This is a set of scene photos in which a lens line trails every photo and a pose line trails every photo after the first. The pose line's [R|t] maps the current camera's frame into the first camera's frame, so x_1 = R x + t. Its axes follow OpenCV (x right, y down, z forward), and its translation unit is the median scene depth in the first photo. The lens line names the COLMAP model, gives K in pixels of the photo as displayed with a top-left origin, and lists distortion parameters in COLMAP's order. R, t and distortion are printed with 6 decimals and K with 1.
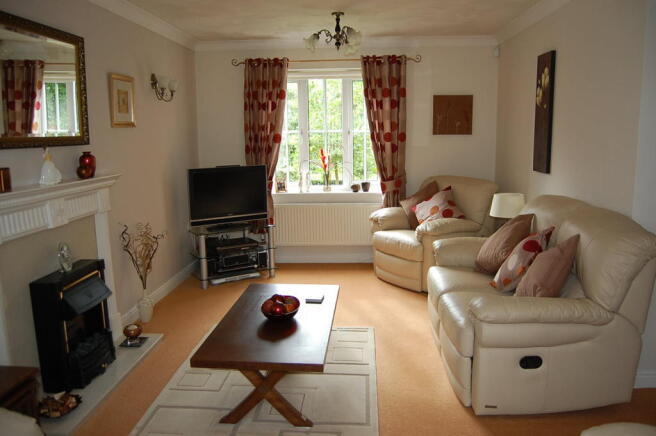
lens RADIAL K [[518.4, 0, 328.0], [0, 518.4, 218.0], [0, 0, 1]] dist [-0.078002, 0.000035]
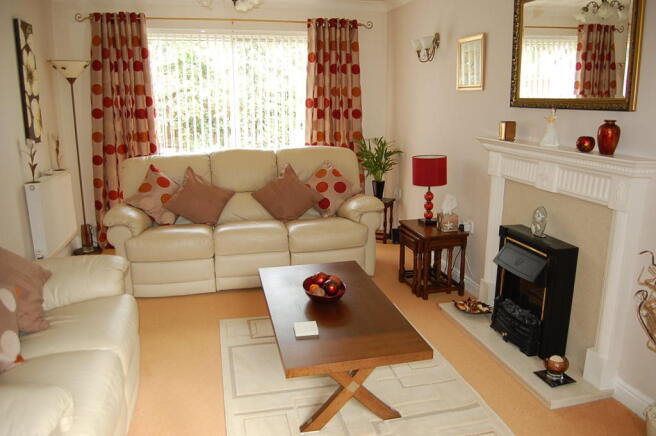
lens RADIAL K [[518.4, 0, 328.0], [0, 518.4, 218.0], [0, 0, 1]] dist [-0.078002, 0.000035]
pose [[-0.956274, 0.079109, -0.281569, 0.148376], [-0.034307, 0.925737, 0.376608, -0.284228], [0.290452, 0.369800, -0.882545, 1.723579]]
